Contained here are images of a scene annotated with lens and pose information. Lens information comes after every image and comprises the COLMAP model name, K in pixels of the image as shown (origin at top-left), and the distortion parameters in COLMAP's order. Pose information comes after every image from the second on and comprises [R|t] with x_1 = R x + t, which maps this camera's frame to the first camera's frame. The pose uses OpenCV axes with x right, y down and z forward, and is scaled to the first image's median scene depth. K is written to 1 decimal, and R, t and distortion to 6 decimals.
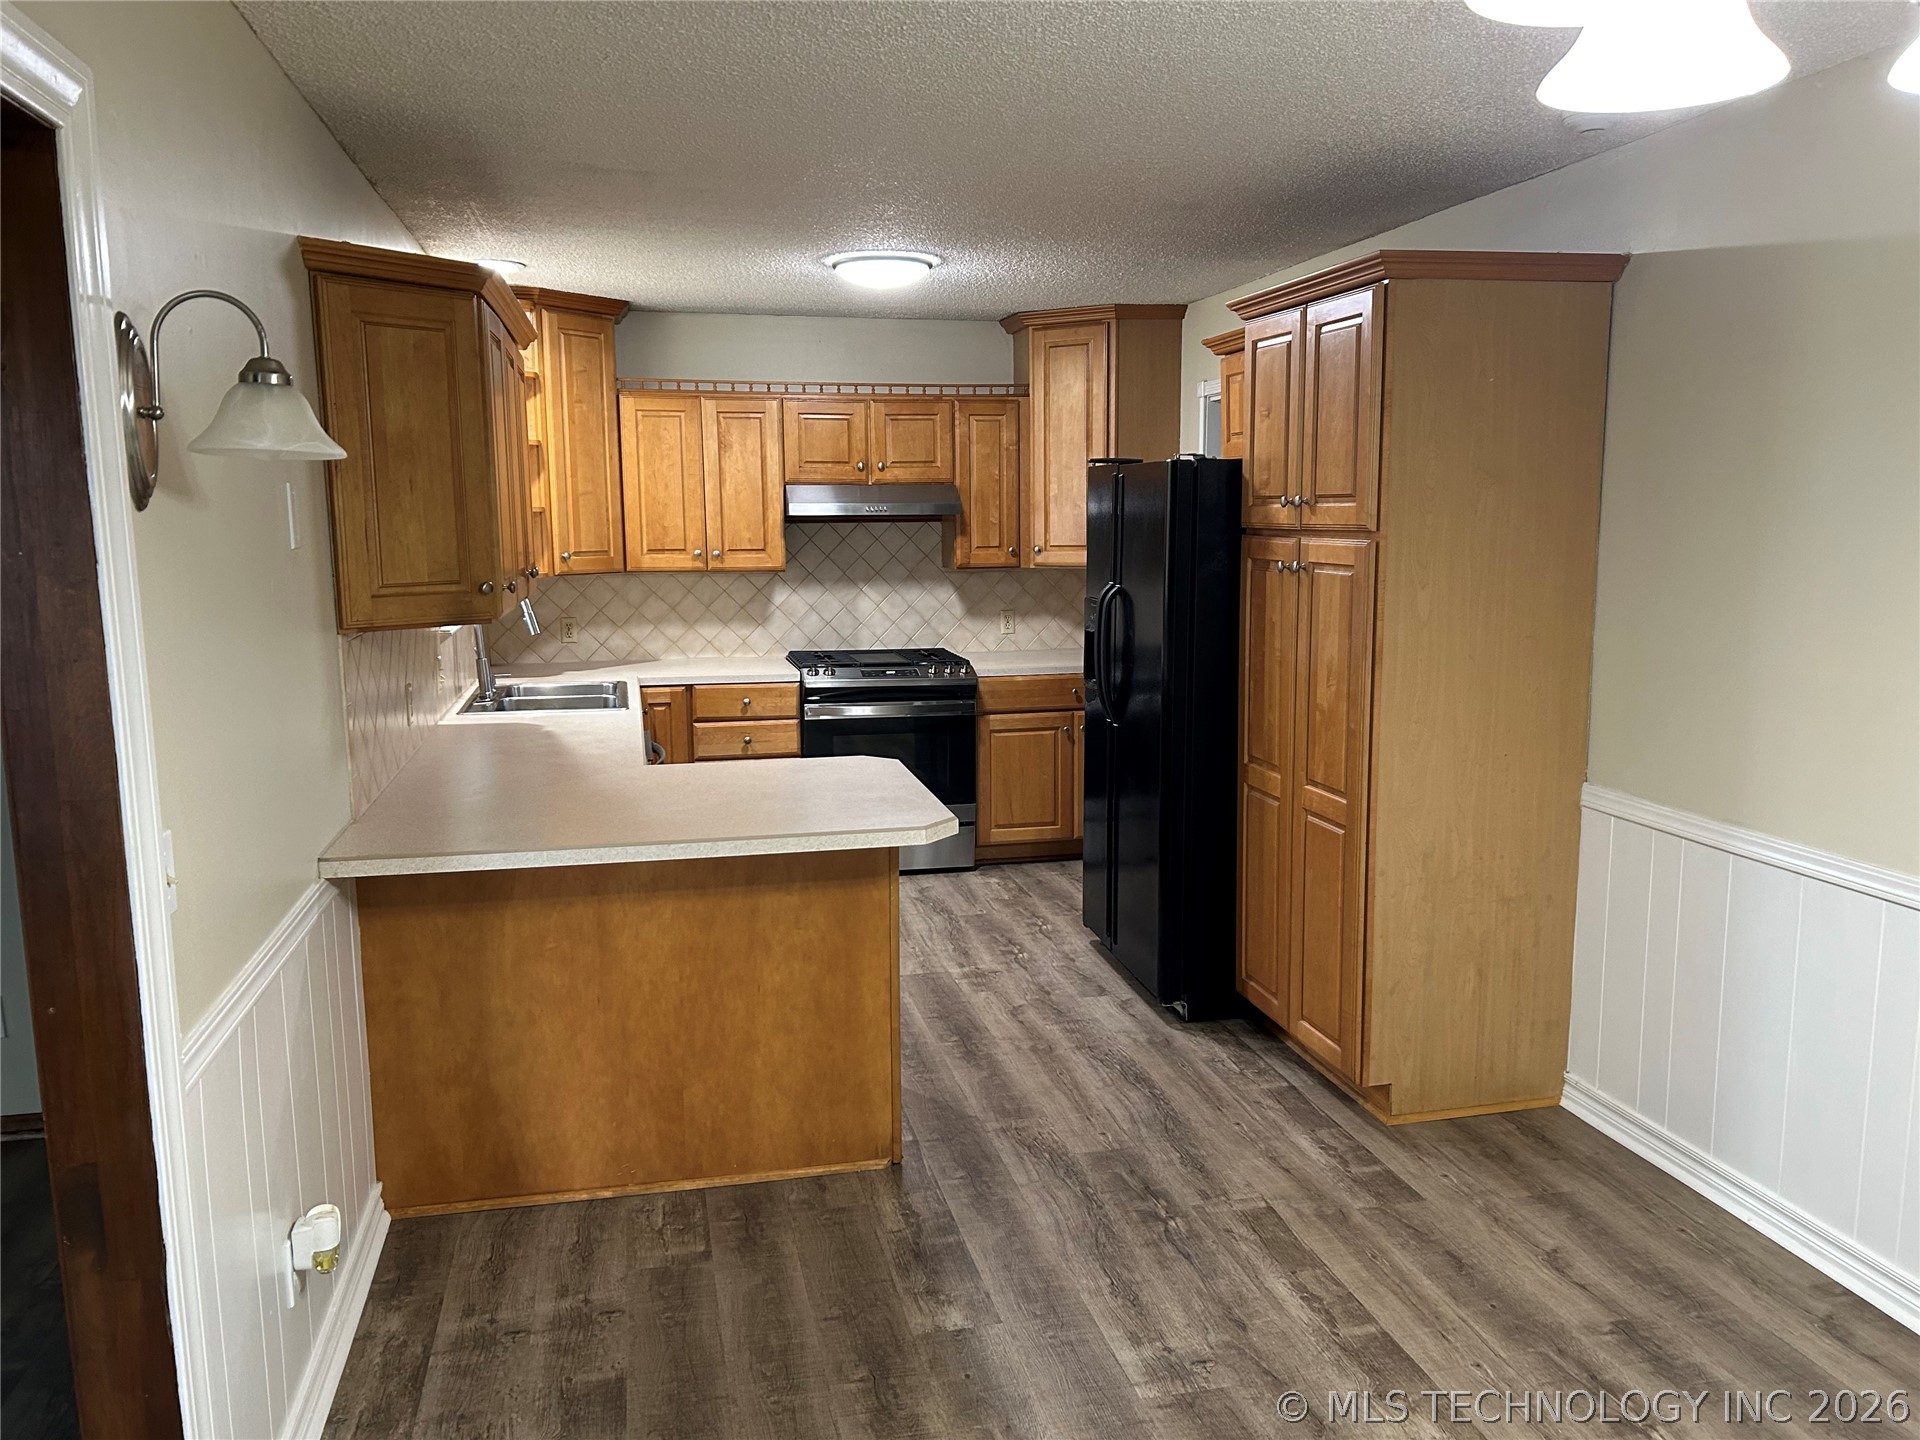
lens RADIAL K [[1443.1, 0, 961.7], [0, 1443.1, 735.2], [0, 0, 1]] dist [0.052732, -0.061997]
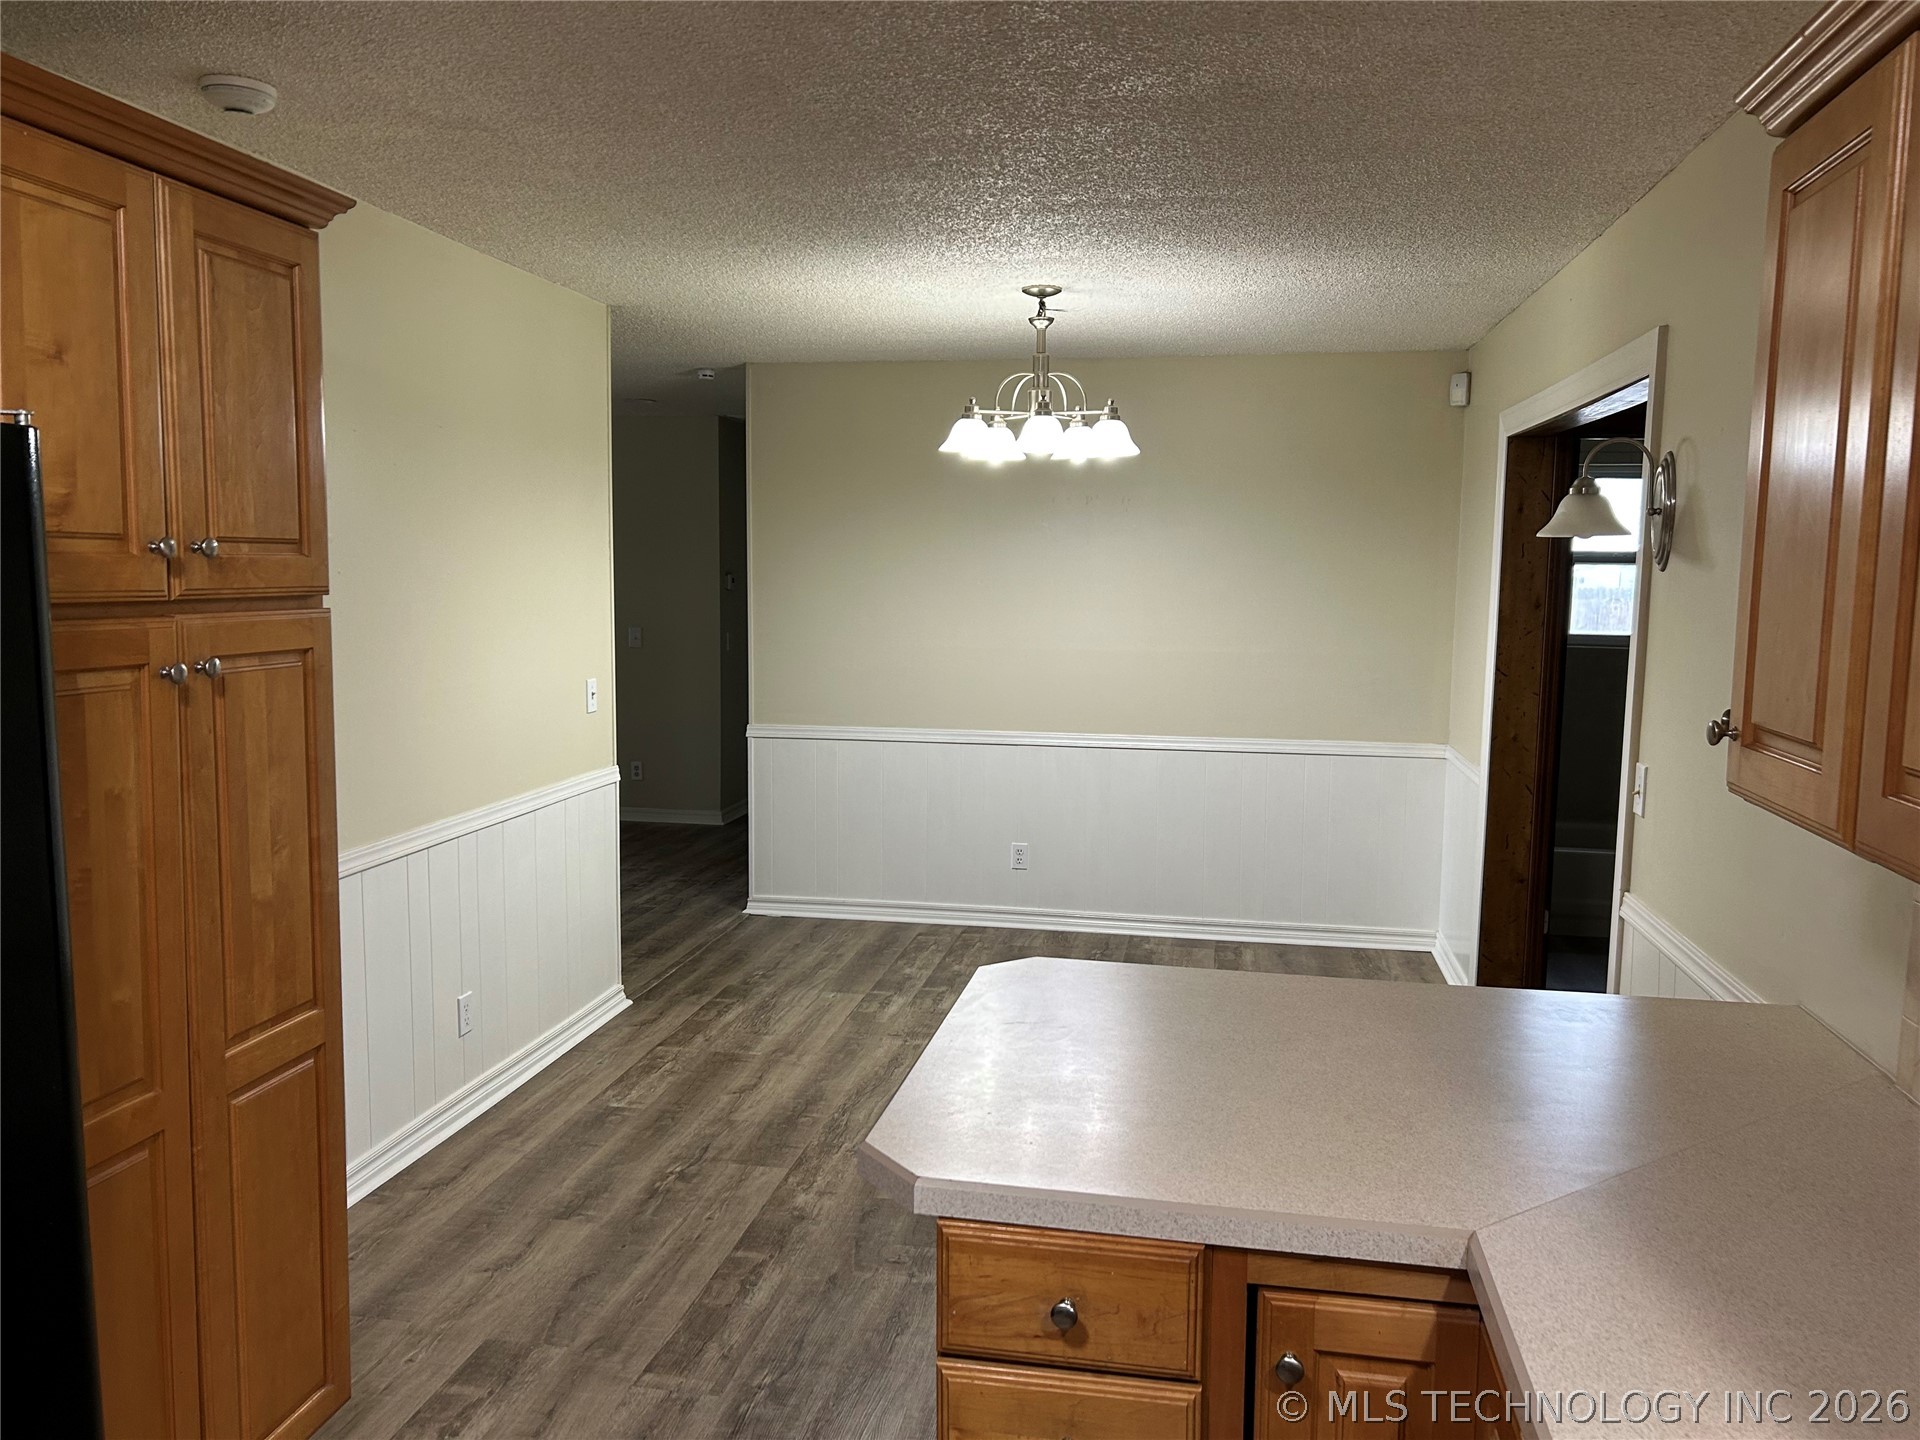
lens RADIAL K [[1443.1, 0, 988.9], [0, 1443.1, 729.7], [0, 0, 1]] dist [0.052732, -0.061997]
pose [[-0.925737, -0.048037, 0.375105, -0.154356], [0.052572, 0.965921, 0.253442, -0.137285], [-0.374496, 0.254340, -0.891663, 0.875661]]
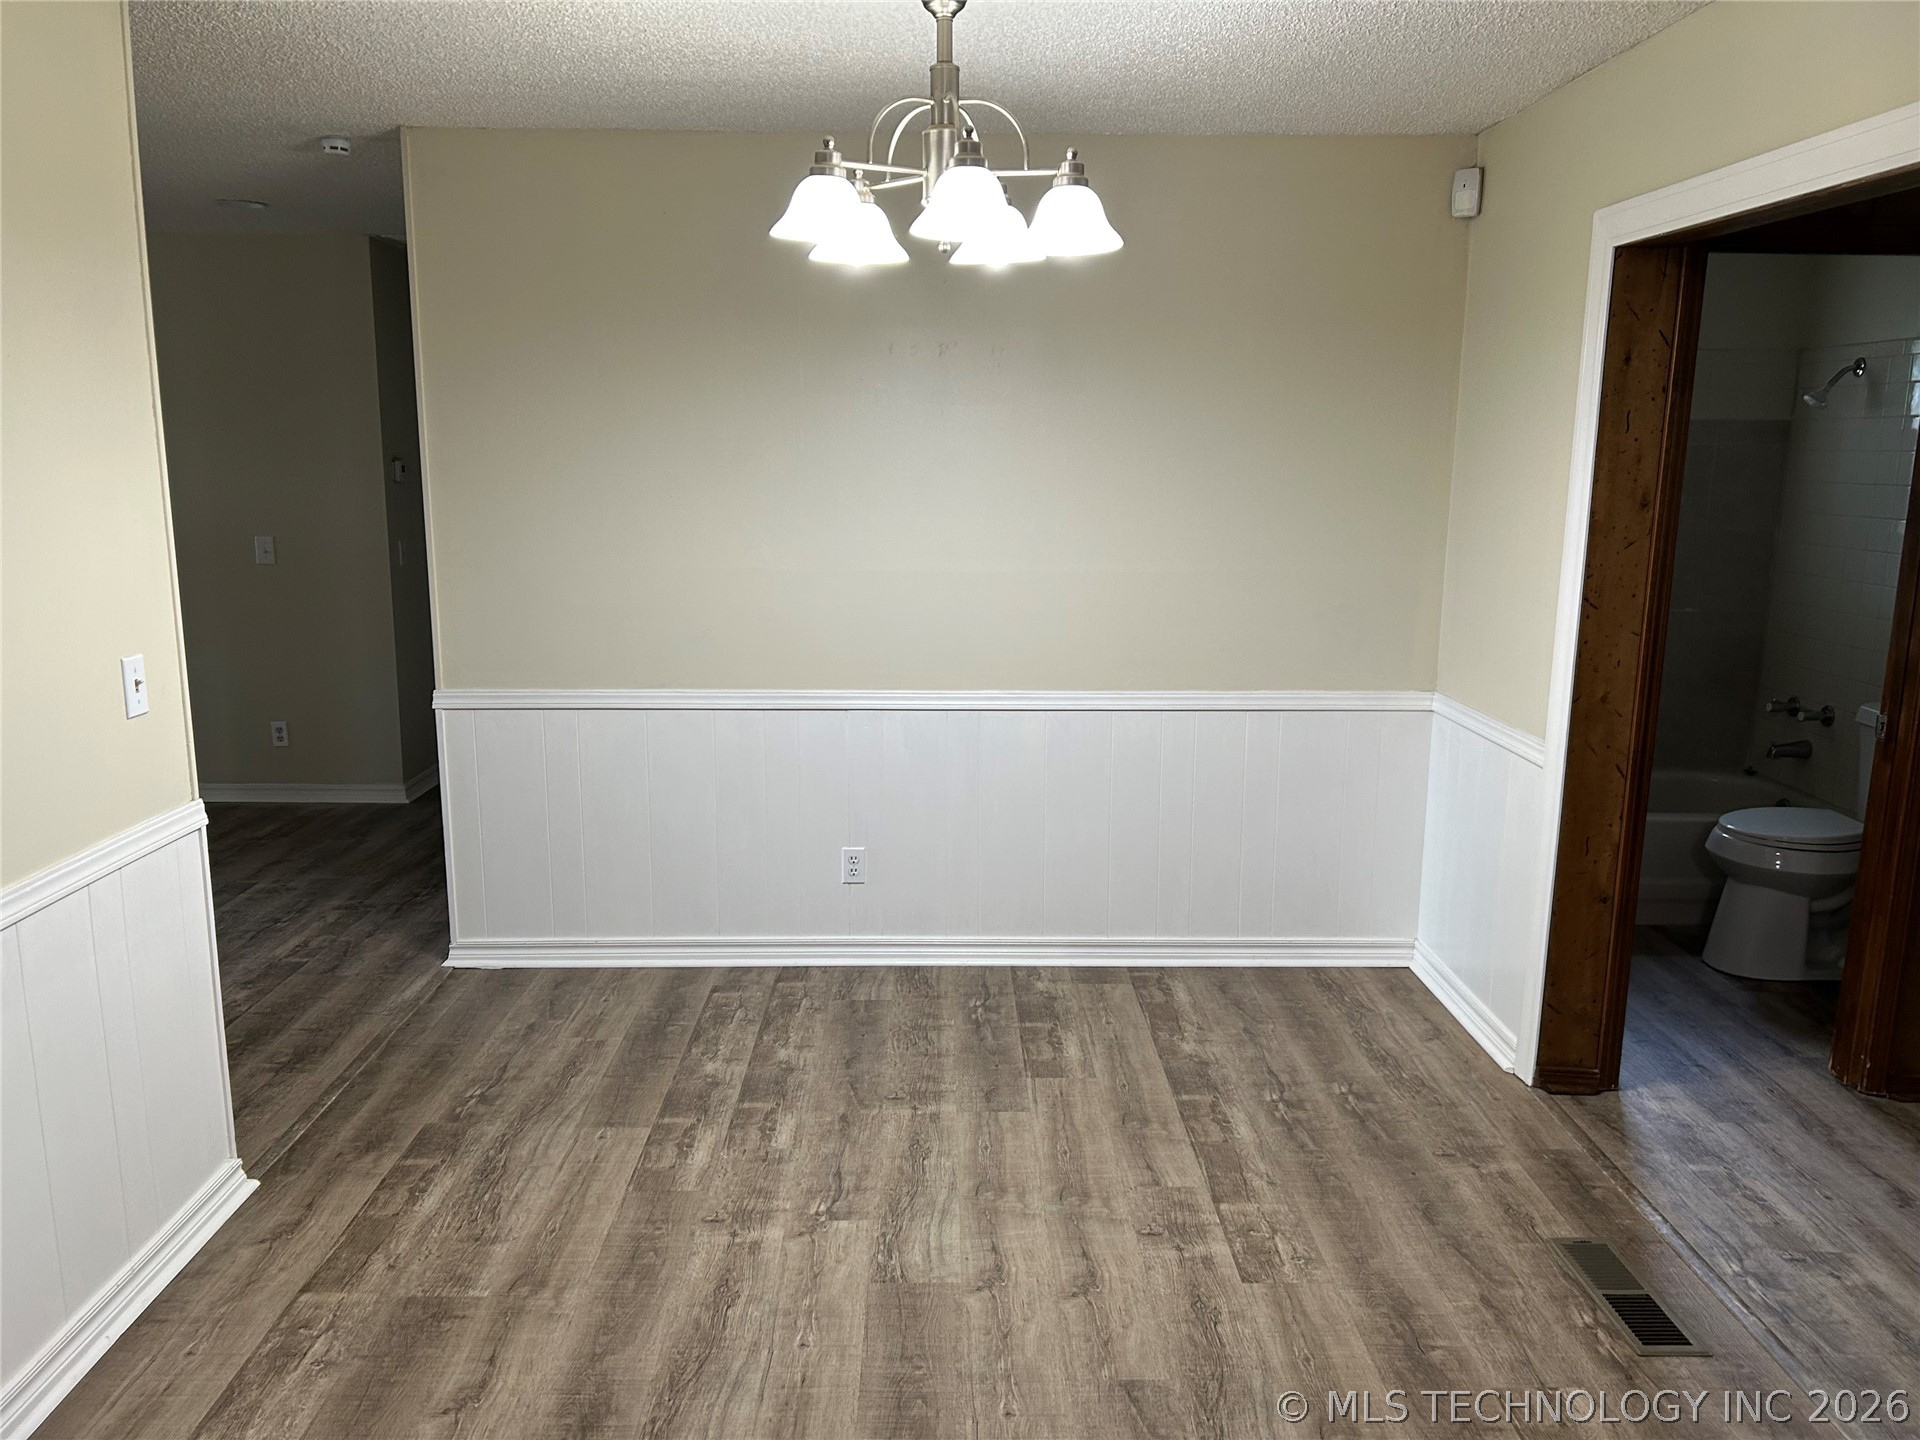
lens RADIAL K [[1443.1, 0, 966.8], [0, 1443.1, 738.7], [0, 0, 1]] dist [0.052732, -0.061997]
pose [[-0.979531, -0.041147, 0.197044, 0.013059], [0.029184, 0.939512, 0.341271, -0.093712], [-0.199168, 0.340036, -0.919080, 0.602522]]
